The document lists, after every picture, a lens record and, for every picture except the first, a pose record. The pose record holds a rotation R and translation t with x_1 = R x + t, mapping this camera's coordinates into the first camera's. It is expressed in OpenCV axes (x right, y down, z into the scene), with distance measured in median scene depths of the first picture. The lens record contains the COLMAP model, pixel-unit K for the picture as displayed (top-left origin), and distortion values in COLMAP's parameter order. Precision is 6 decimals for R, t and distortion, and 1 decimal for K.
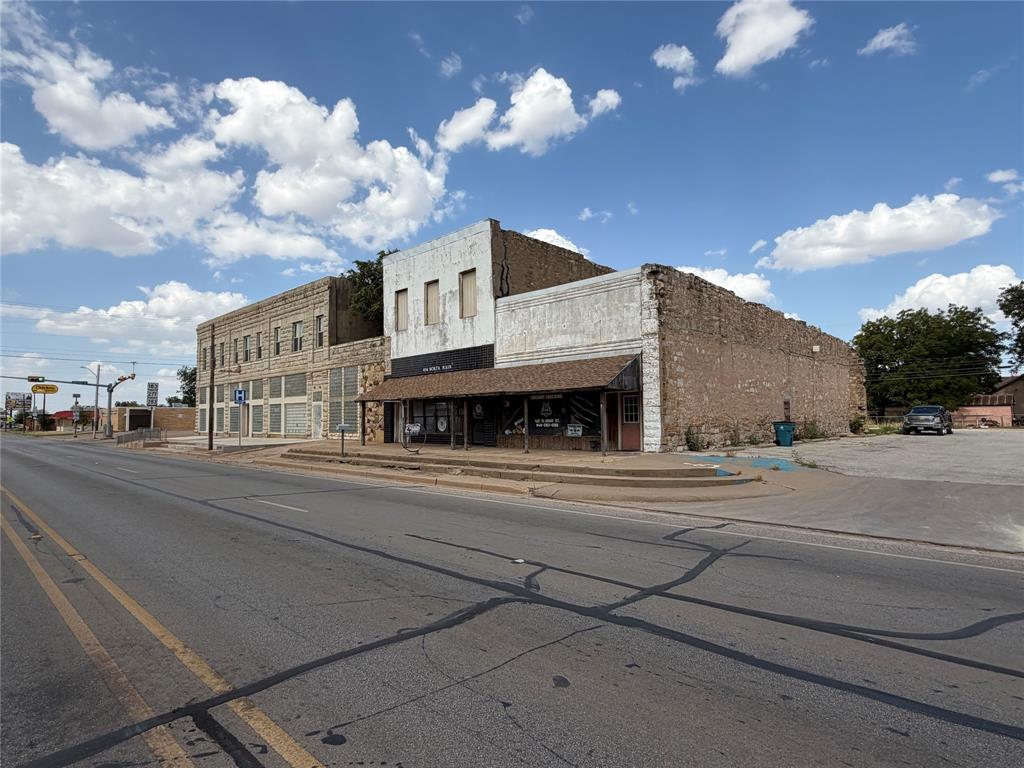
lens RADIAL K [[563.1, 0, 515.2], [0, 563.1, 390.1], [0, 0, 1]] dist [0.004321, -0.000564]
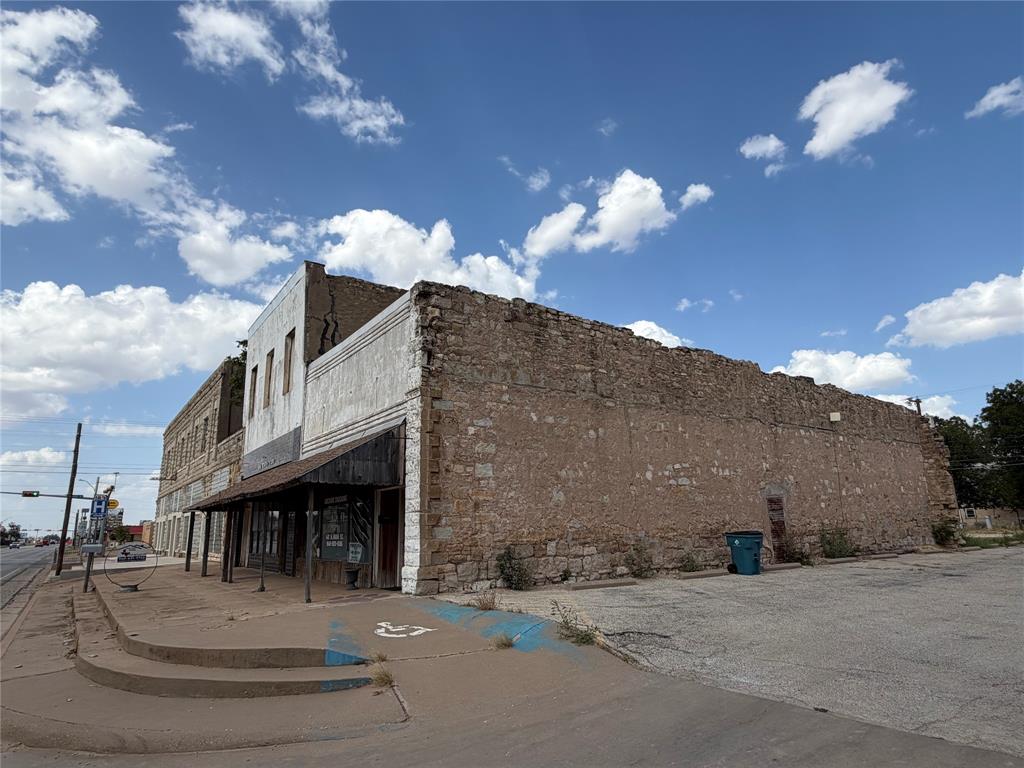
lens RADIAL K [[589.3, 0, 513.0], [0, 589.3, 376.4], [0, 0, 1]] dist [0.000020, 0.006428]
pose [[0.983137, -0.060098, -0.172711, 0.296726], [0.024829, 0.979578, -0.199525, 0.010173], [0.181175, 0.191872, 0.964552, 0.258543]]
